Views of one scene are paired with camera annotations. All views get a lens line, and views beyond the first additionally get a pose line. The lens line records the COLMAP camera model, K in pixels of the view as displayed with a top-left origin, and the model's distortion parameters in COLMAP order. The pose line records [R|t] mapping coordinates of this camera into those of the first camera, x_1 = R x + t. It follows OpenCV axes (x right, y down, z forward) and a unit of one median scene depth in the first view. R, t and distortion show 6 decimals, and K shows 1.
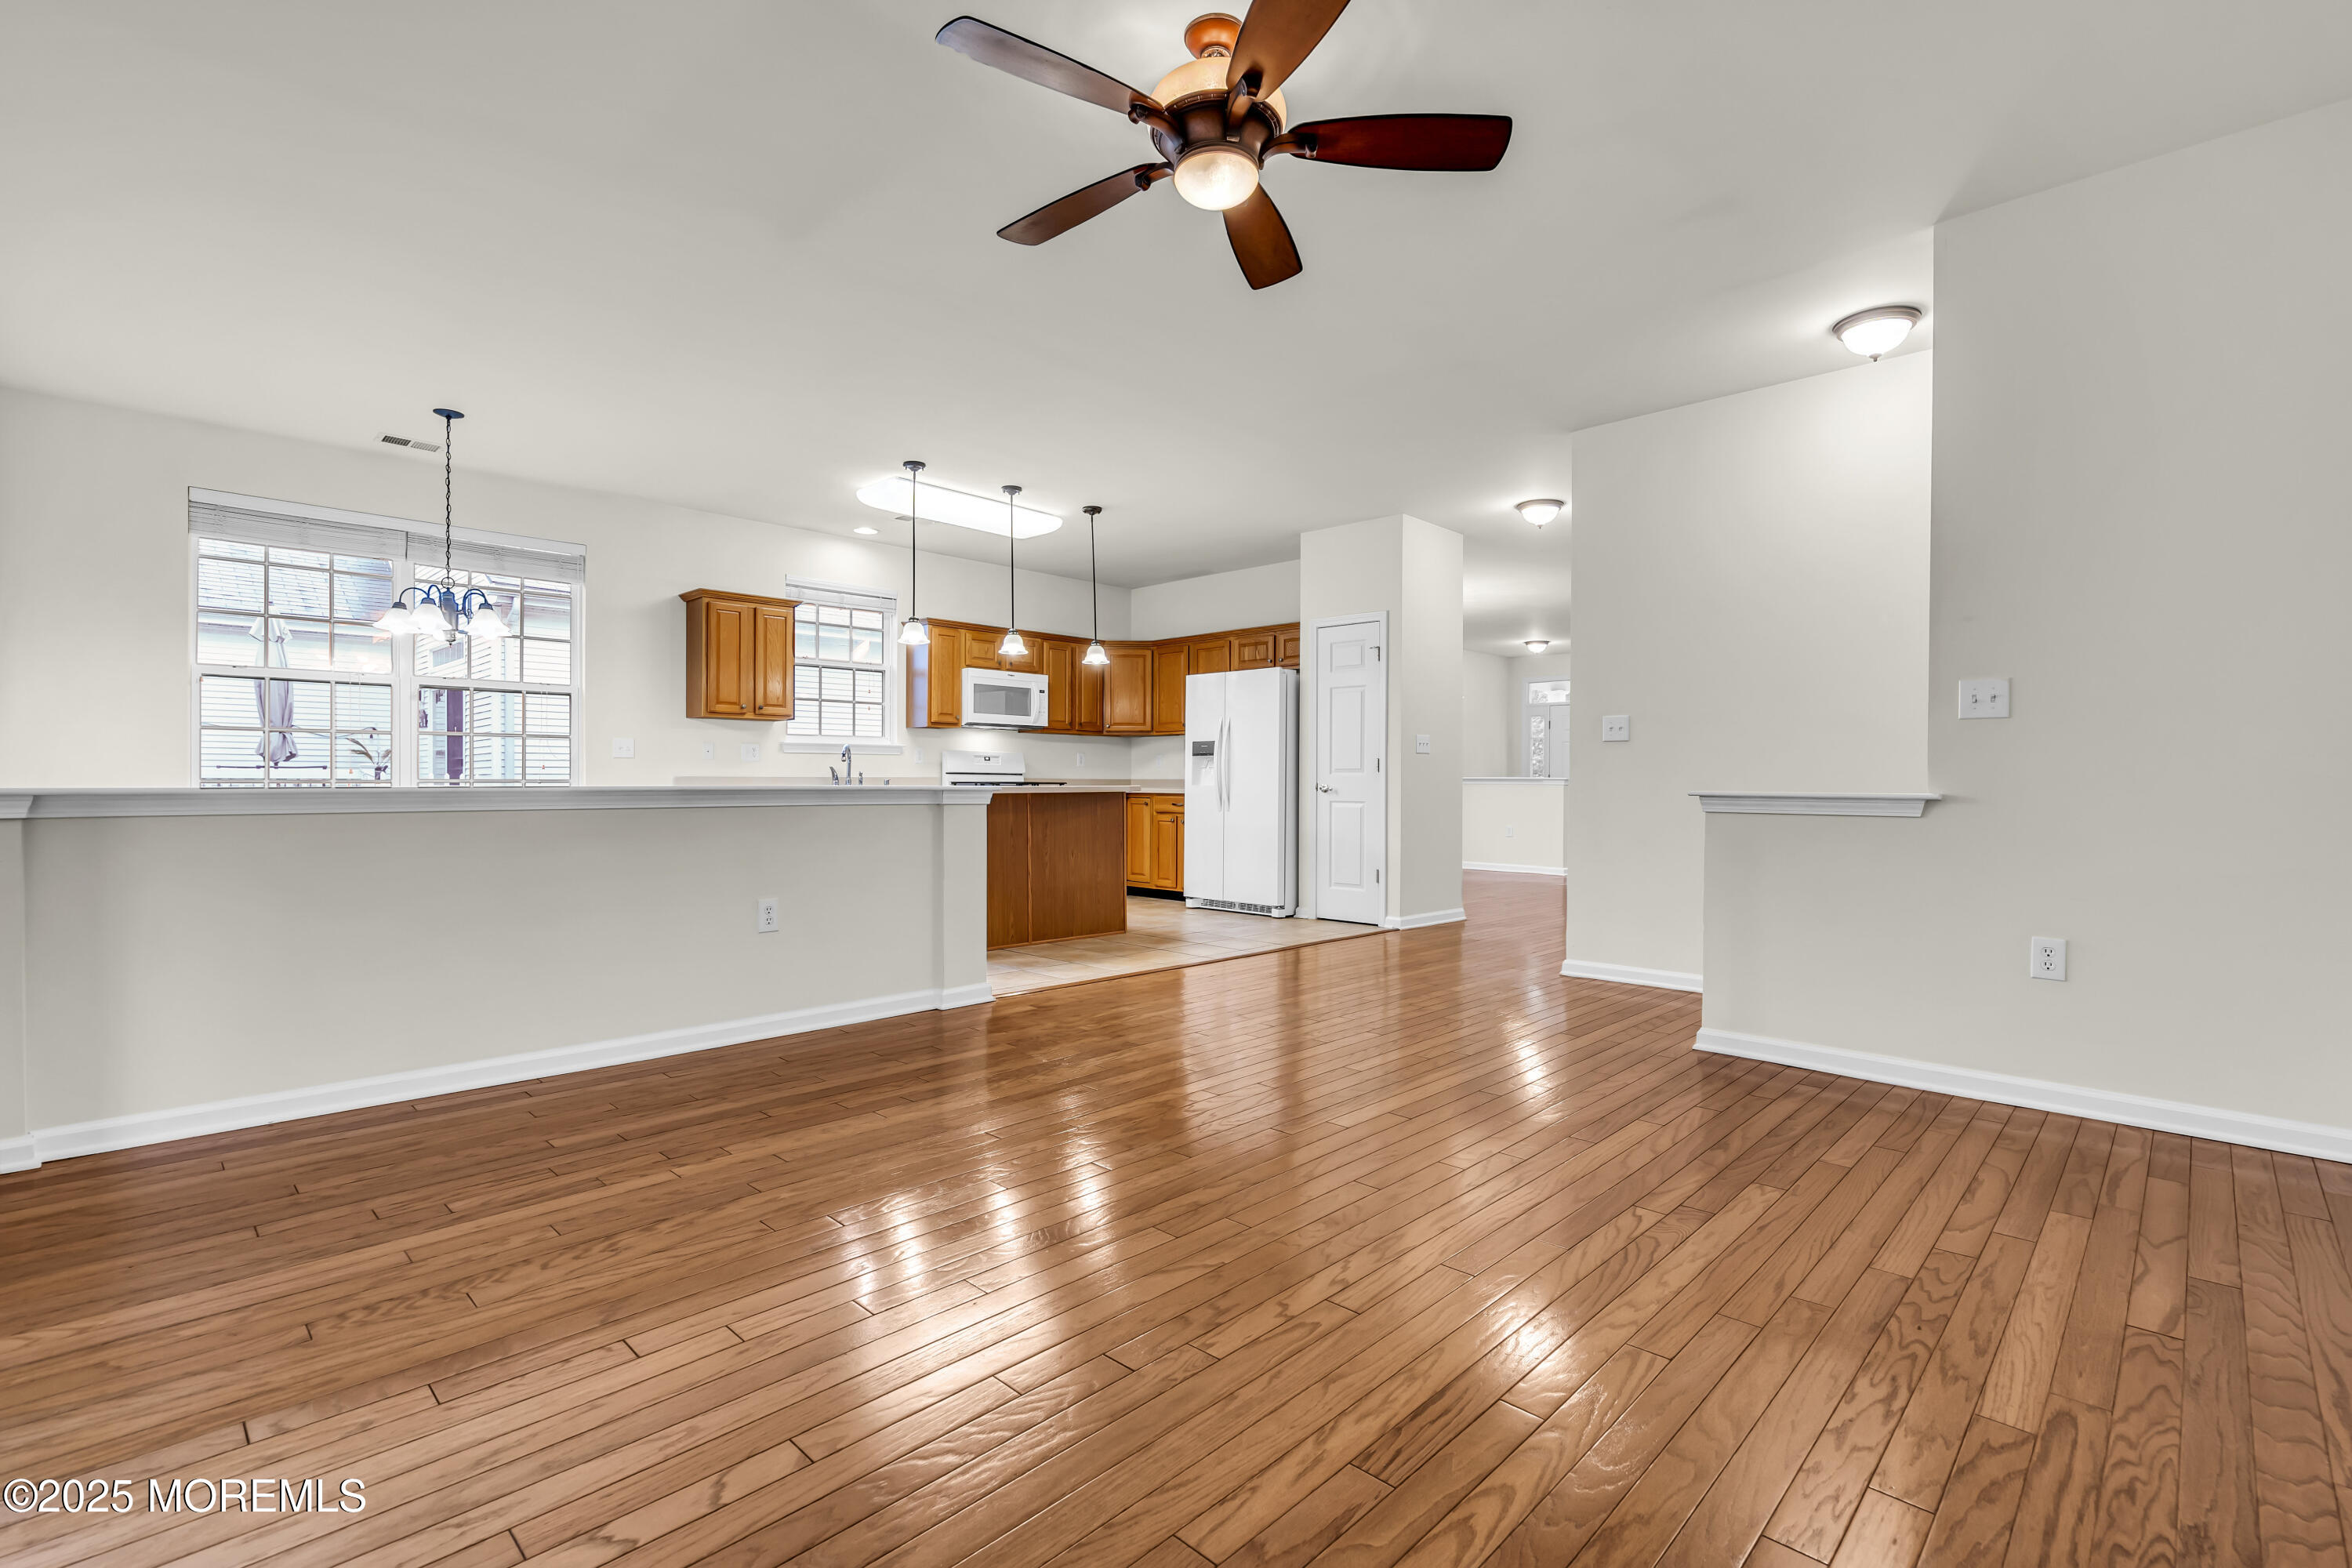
lens RADIAL K [[1068.1, 0, 1173.7], [0, 1068.1, 787.6], [0, 0, 1]] dist [-0.000689, 0.001312]
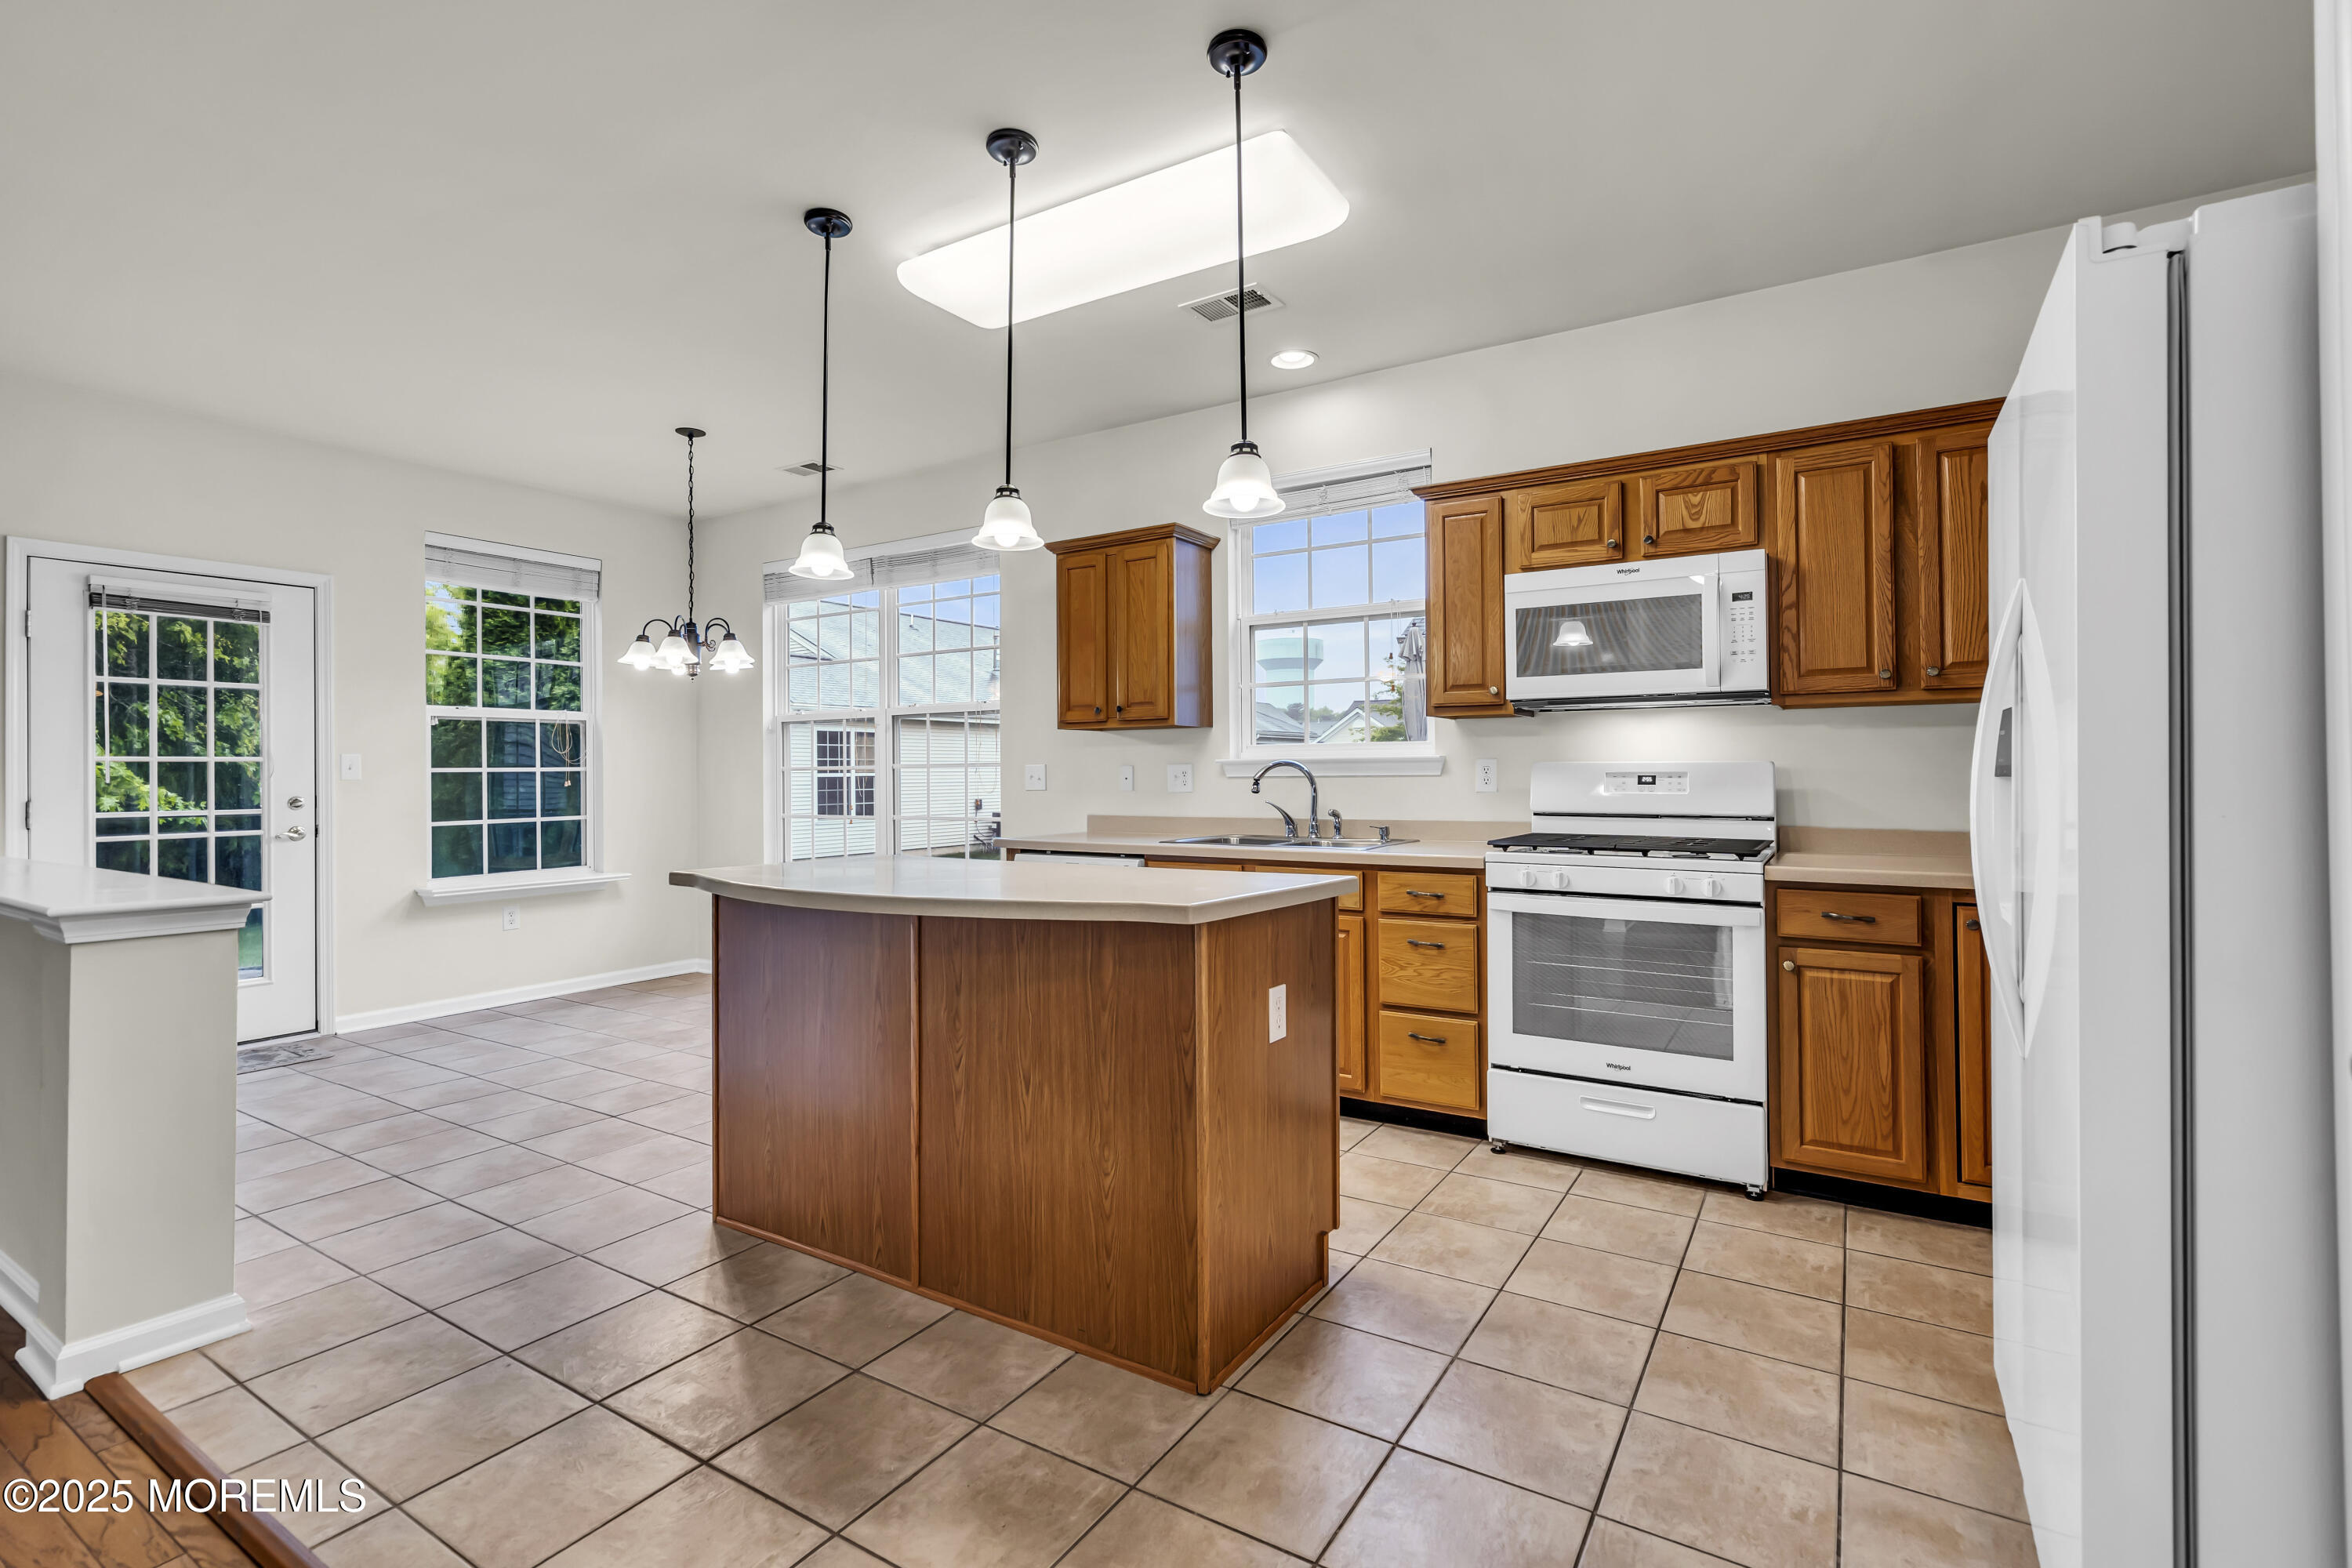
lens RADIAL K [[1060.3, 0, 1207.9], [0, 1060.3, 780.4], [0, 0, 1]] dist [-0.032122, 0.000582]
pose [[0.229038, -0.002924, -0.973413, 0.528179], [0.002363, 0.999994, -0.002448, -0.073777], [0.973415, -0.001740, 0.229044, 2.080200]]
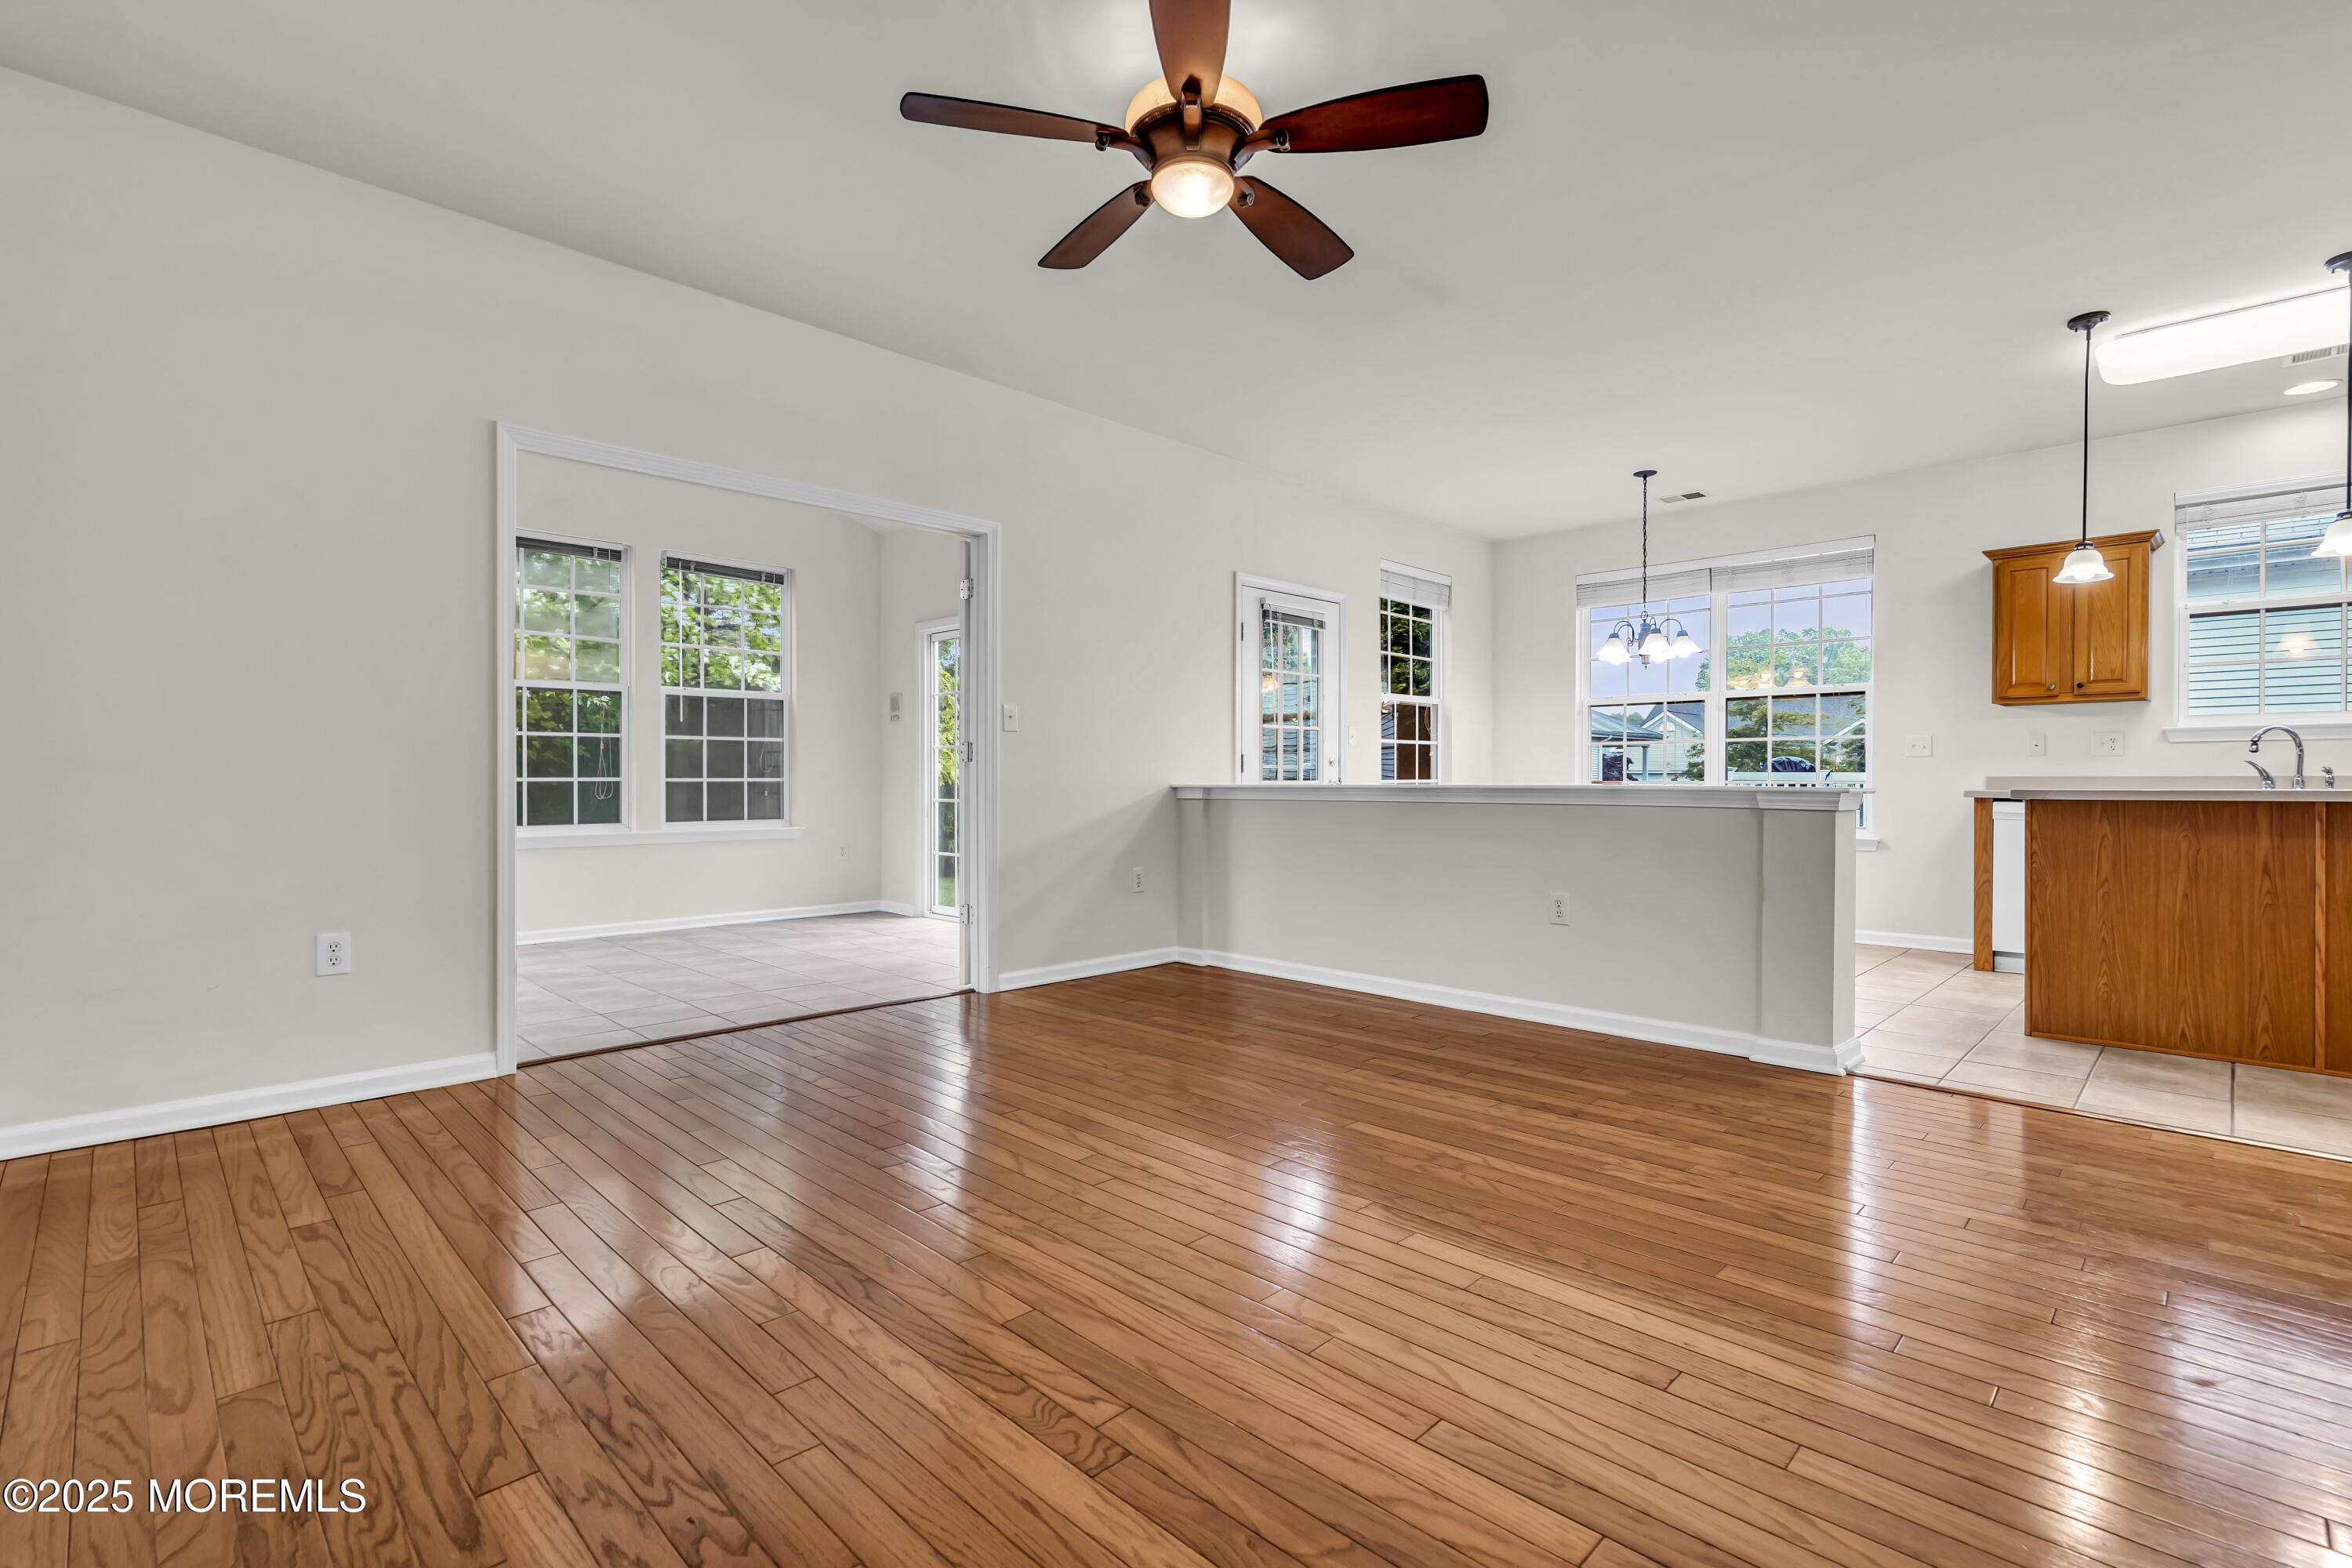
lens RADIAL K [[1068.1, 0, 1173.7], [0, 1068.1, 787.6], [0, 0, 1]] dist [-0.000689, 0.001312]
pose [[-0.014329, 0.002681, -0.999894, 0.886390], [-0.007421, 0.999969, 0.002787, 0.000289], [0.999870, 0.007461, -0.014308, 0.833340]]
